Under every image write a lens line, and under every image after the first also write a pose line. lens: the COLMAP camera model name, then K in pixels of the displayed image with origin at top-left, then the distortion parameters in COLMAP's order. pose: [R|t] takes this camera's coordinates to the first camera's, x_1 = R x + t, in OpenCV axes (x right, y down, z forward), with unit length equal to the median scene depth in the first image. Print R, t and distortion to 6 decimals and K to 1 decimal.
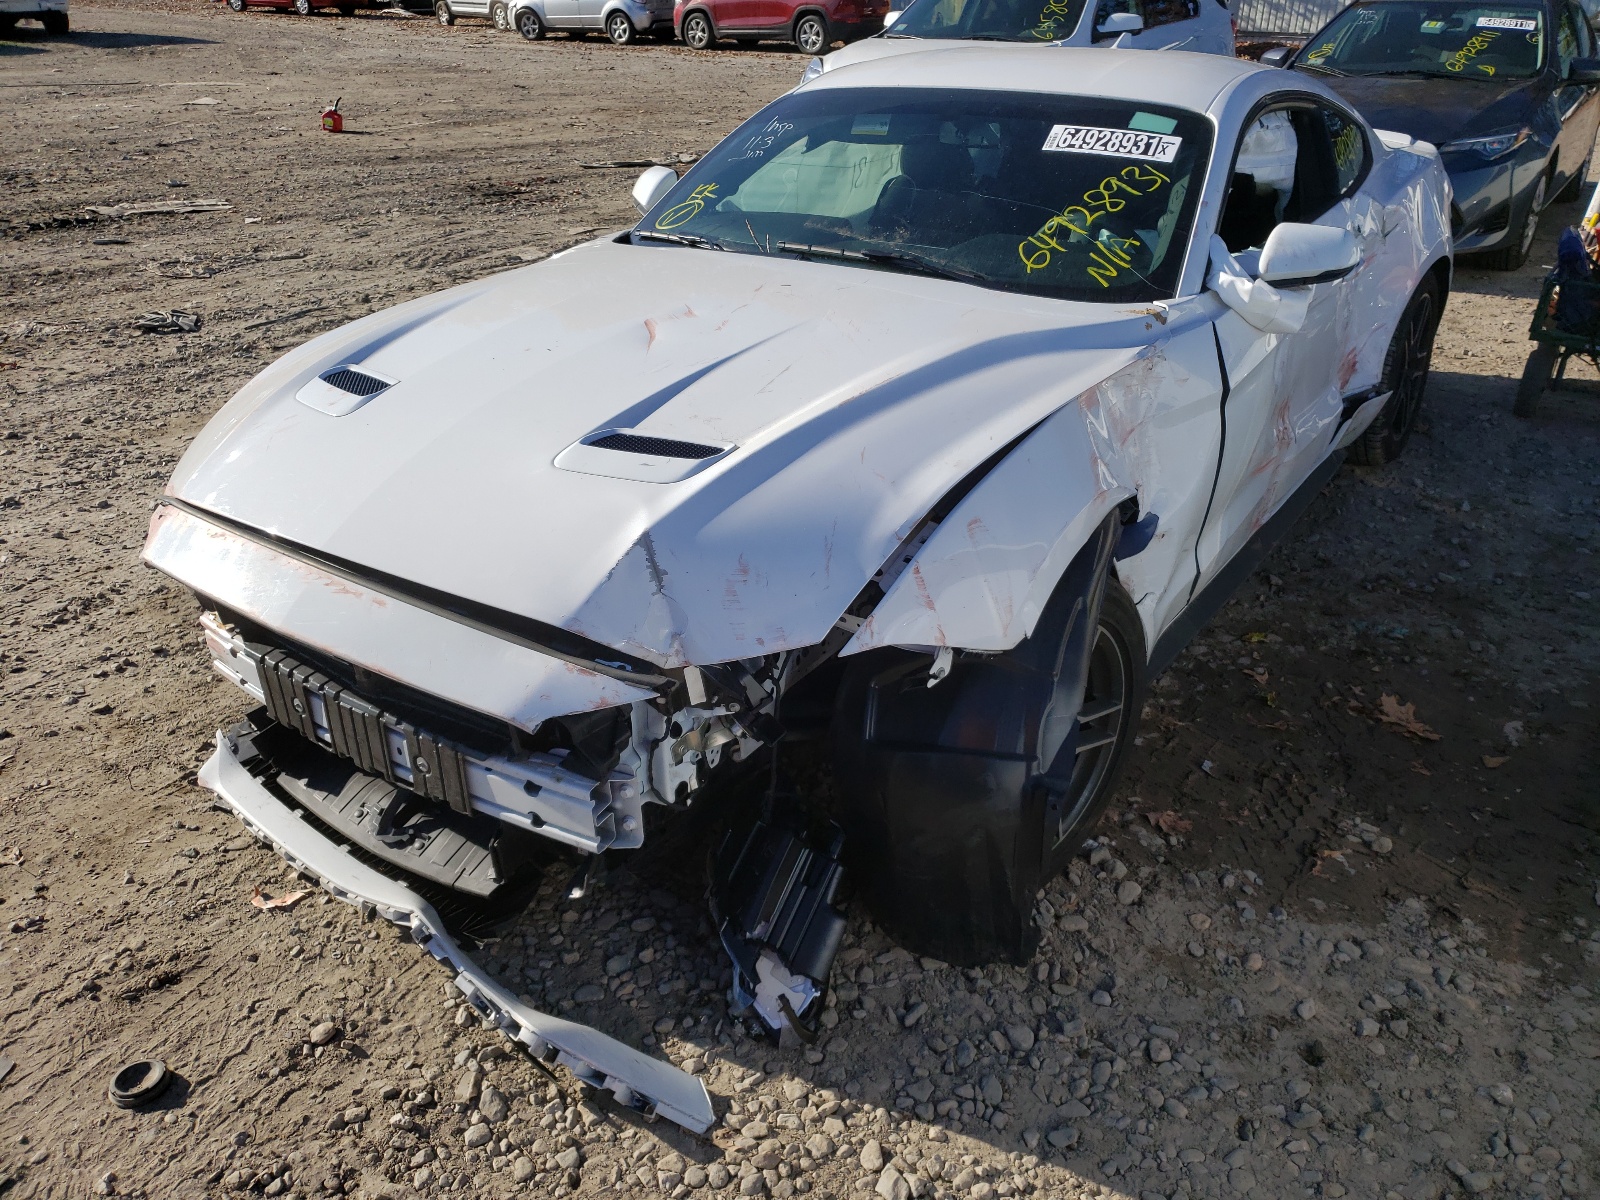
lens RADIAL K [[1235.9, 0, 803.6], [0, 1235.9, 587.8], [0, 0, 1]] dist [0.023845, -0.012532]
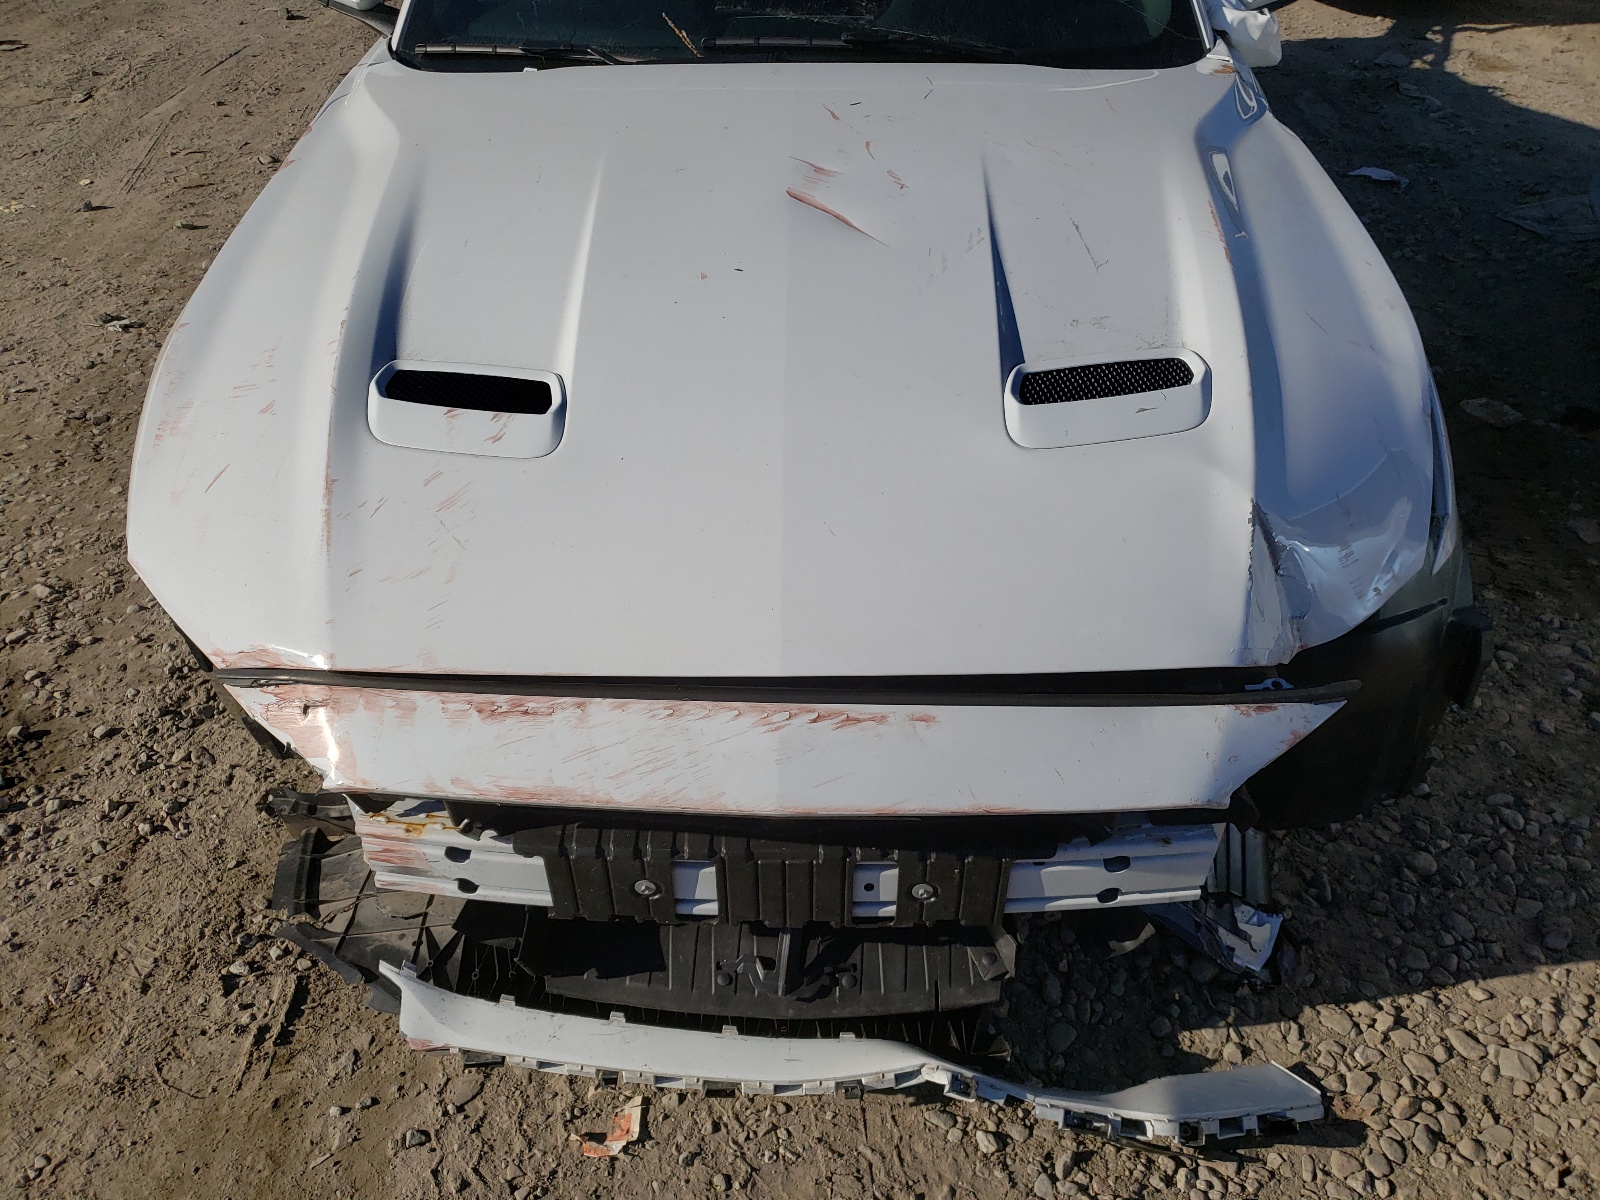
lens RADIAL K [[1235.9, 0, 801.6], [0, 1235.9, 611.5], [0, 0, 1]] dist [0.023845, -0.012532]
pose [[0.833228, -0.343665, 0.433156, -0.588888], [0.241565, 0.930923, 0.273913, -0.213941], [-0.497370, -0.123596, 0.858689, 0.406648]]
